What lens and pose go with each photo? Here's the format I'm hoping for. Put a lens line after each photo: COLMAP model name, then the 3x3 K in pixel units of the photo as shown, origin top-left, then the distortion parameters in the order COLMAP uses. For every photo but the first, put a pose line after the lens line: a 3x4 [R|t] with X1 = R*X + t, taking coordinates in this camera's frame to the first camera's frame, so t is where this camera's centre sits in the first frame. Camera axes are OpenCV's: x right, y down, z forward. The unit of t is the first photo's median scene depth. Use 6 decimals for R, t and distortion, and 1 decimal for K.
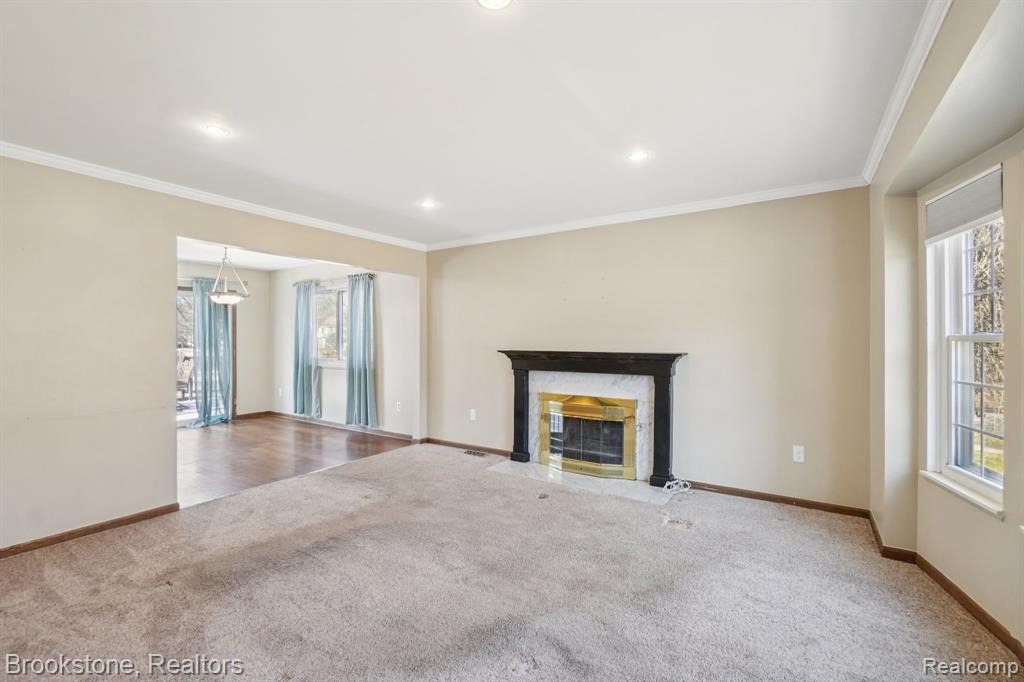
lens RADIAL K [[443.8, 0, 517.0], [0, 443.8, 336.5], [0, 0, 1]] dist [-0.006130, 0.000396]
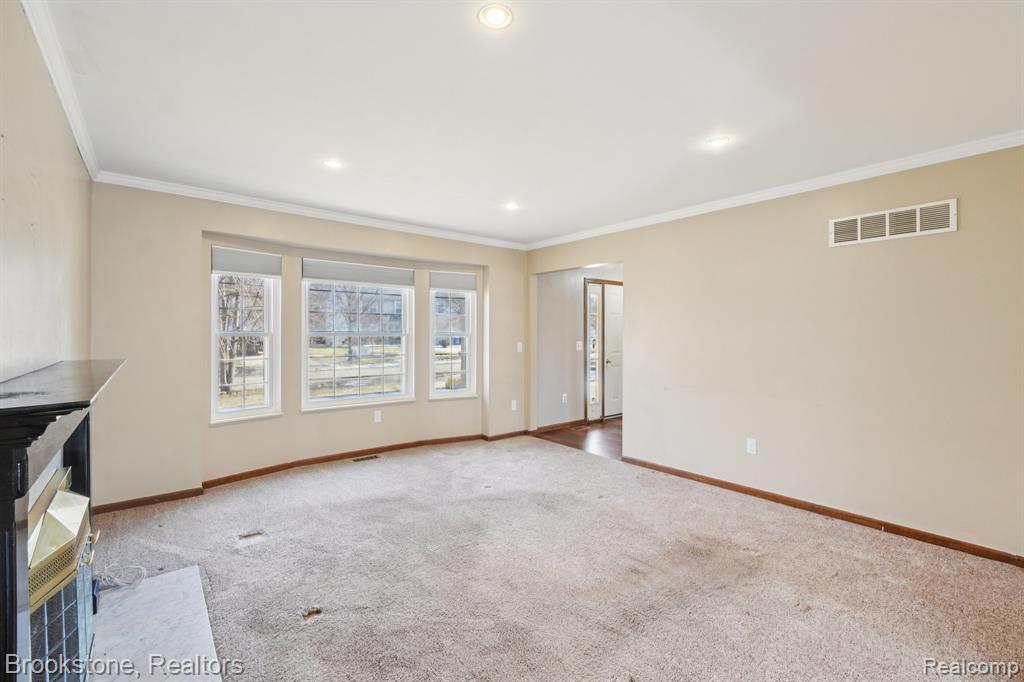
lens RADIAL K [[443.8, 0, 517.0], [0, 443.8, 336.5], [0, 0, 1]] dist [-0.006130, 0.000396]
pose [[-0.957269, -0.001829, 0.289194, -0.316577], [-0.002594, 0.999994, -0.002260, 0.006055], [-0.289188, -0.002913, -0.957268, 1.303999]]
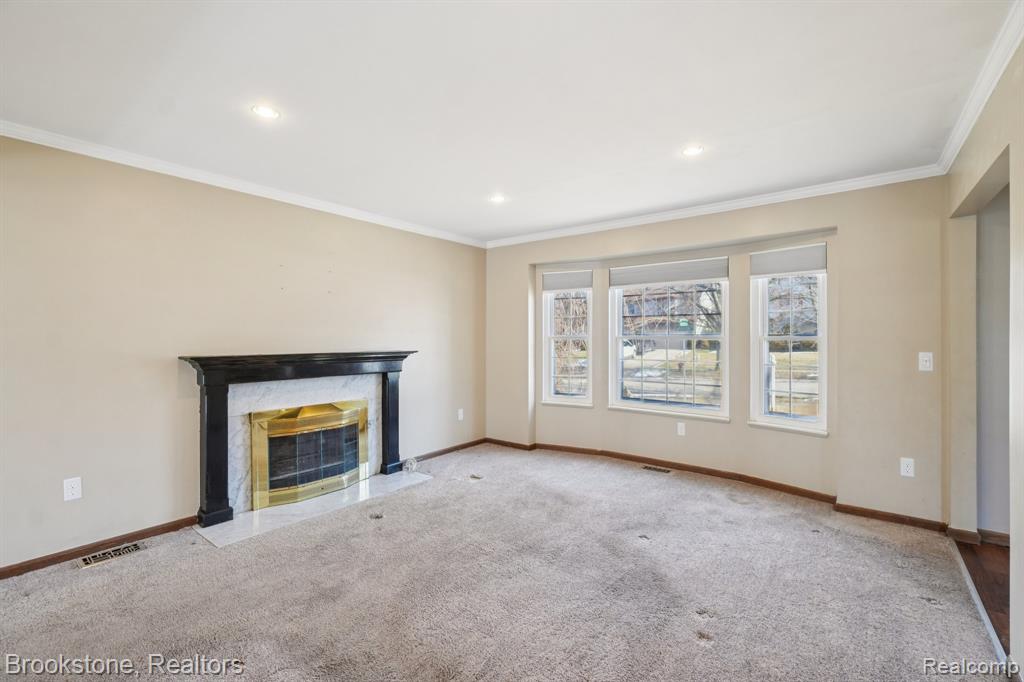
lens RADIAL K [[443.8, 0, 517.0], [0, 443.8, 336.5], [0, 0, 1]] dist [-0.006130, 0.000396]
pose [[0.076927, 0.002933, 0.997032, -0.712961], [-0.007037, 0.999972, -0.002398, 0.001563], [-0.997012, -0.006832, 0.076945, 0.581639]]
